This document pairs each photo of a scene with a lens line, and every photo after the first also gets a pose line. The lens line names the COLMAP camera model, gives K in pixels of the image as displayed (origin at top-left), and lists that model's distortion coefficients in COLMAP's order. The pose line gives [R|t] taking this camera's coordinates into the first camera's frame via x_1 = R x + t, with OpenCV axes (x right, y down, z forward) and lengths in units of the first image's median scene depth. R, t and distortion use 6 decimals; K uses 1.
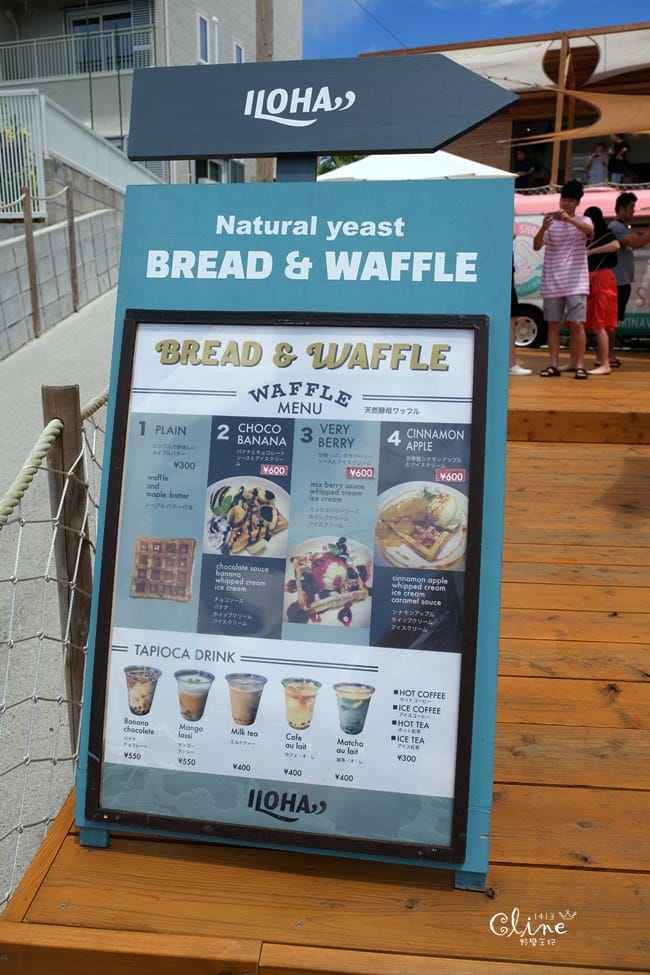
lens RADIAL K [[781.2, 0, 325.0], [0, 781.2, 487.5], [0, 0, 1]] dist [-0.001409, -0.001002]
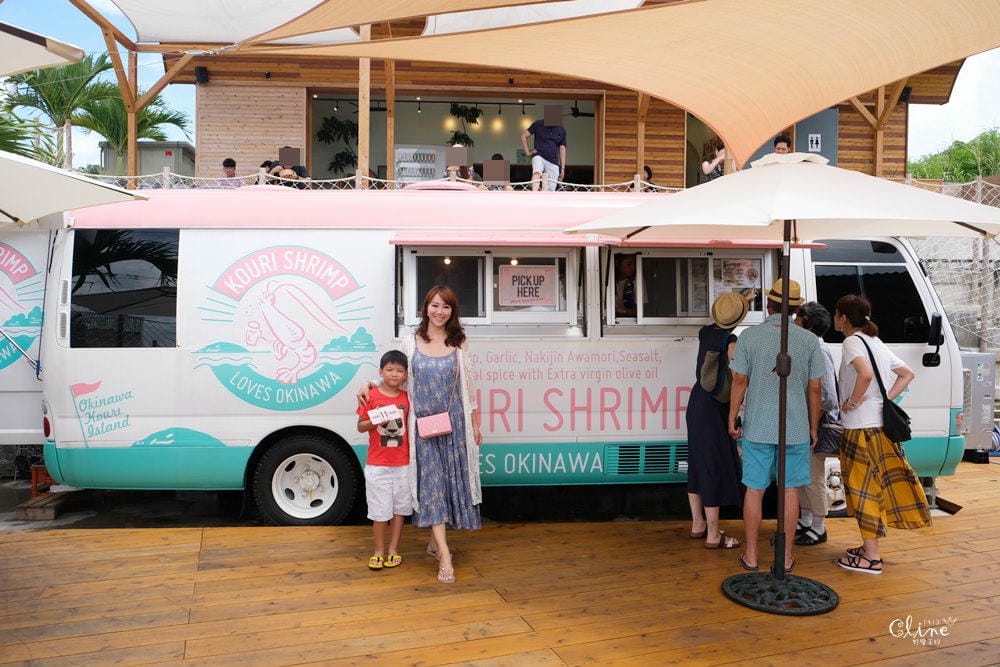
lens RADIAL K [[801.2, 0, 500.0], [0, 801.2, 333.5], [0, 0, 1]] dist [-0.001409, -0.001002]
pose [[0.924258, -0.010442, 0.381626, 0.194808], [0.089837, 0.977504, -0.190830, -0.199177], [-0.371048, 0.210660, 0.904404, 0.571893]]
